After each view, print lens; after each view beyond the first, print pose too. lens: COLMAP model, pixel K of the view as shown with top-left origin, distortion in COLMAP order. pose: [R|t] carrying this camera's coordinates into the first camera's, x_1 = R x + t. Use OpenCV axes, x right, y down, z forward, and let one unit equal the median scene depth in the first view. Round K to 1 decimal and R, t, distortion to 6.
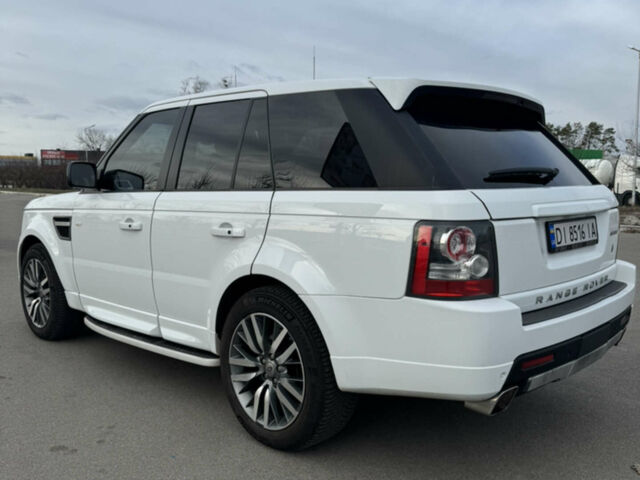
lens RADIAL K [[595.7, 0, 320.0], [0, 595.7, 240.0], [0, 0, 1]] dist [0.169168, -0.337382]
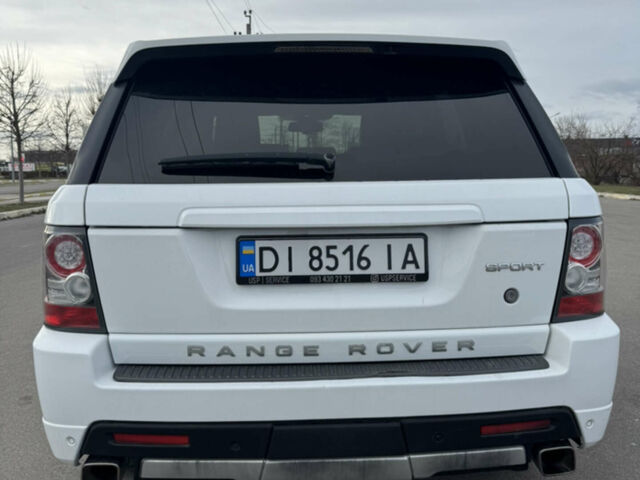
lens RADIAL K [[595.7, 0, 320.0], [0, 595.7, 240.0], [0, 0, 1]] dist [0.169168, -0.337382]
pose [[0.733424, 0.069860, -0.676173, 0.839030], [-0.064403, 0.997372, 0.033190, -0.050604], [0.676714, 0.019205, 0.735995, 0.554475]]
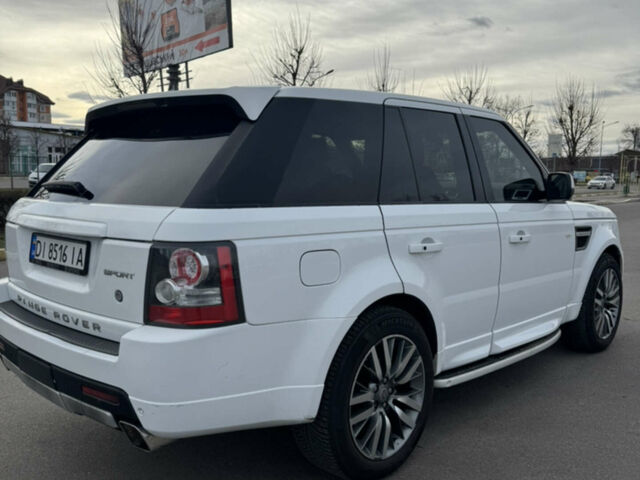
lens RADIAL K [[595.7, 0, 320.0], [0, 595.7, 240.0], [0, 0, 1]] dist [0.169168, -0.337382]
pose [[-0.009134, 0.101345, -0.994809, 1.373662], [-0.111457, 0.988549, 0.101730, -0.174294], [0.993727, 0.111807, 0.002266, 1.429583]]
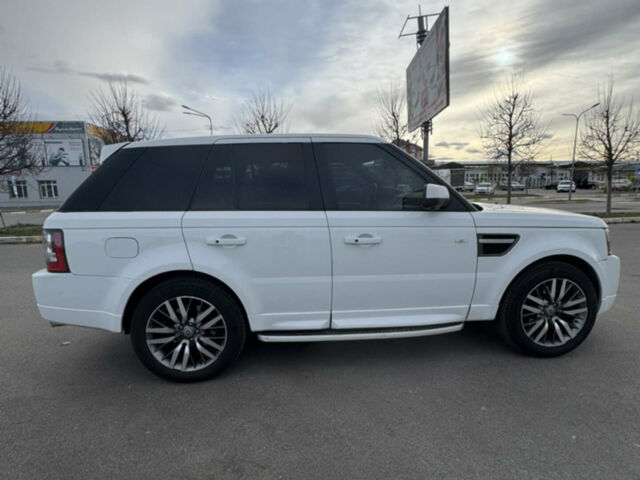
lens RADIAL K [[338.3, 0, 320.0], [0, 338.3, 240.0], [0, 0, 1]] dist [-0.001057, -0.000949]
pose [[-0.663212, 0.117427, -0.739162, 0.808728], [-0.062999, 0.975351, 0.211474, -0.272282], [0.745776, 0.186819, -0.639467, 2.324845]]
